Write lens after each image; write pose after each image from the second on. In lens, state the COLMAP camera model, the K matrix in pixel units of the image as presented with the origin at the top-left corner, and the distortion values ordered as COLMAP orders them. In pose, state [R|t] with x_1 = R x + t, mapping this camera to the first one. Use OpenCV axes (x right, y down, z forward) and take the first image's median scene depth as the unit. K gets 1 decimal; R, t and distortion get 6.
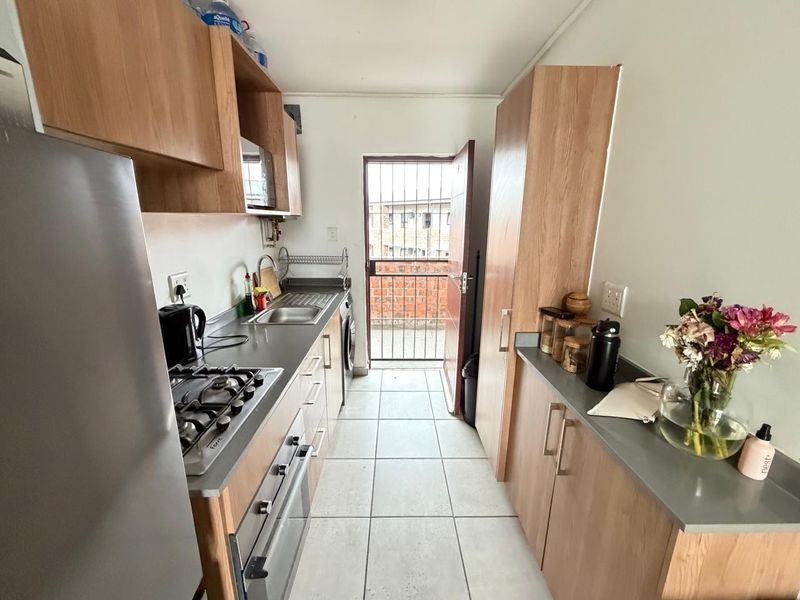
lens RADIAL K [[329.8, 0, 400.3], [0, 329.8, 301.1], [0, 0, 1]] dist [0.000527, 0.000462]
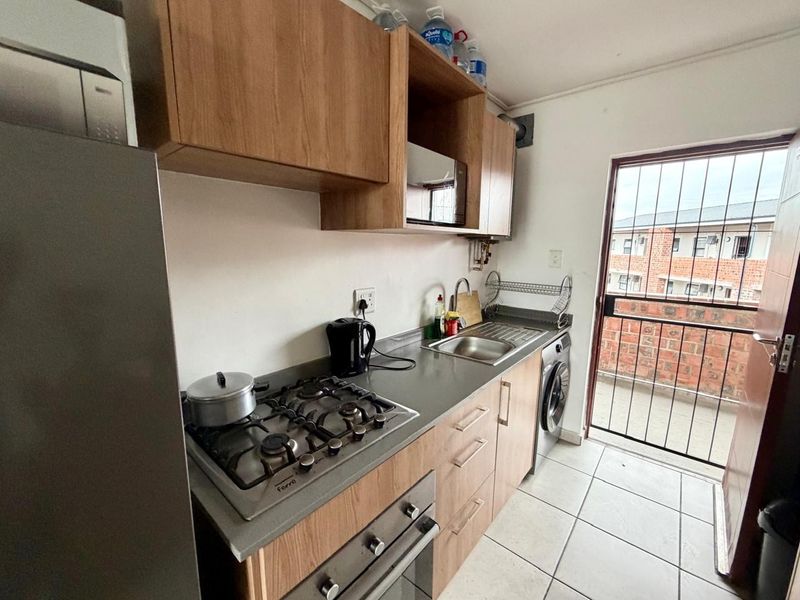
lens RADIAL K [[329.8, 0, 399.1], [0, 329.8, 301.1], [0, 0, 1]] dist [0.000527, 0.000462]
pose [[0.750149, 0.111521, -0.651797, 0.062023], [-0.161444, 0.986736, -0.016977, -0.027998], [0.641259, 0.117963, 0.758203, 0.172012]]
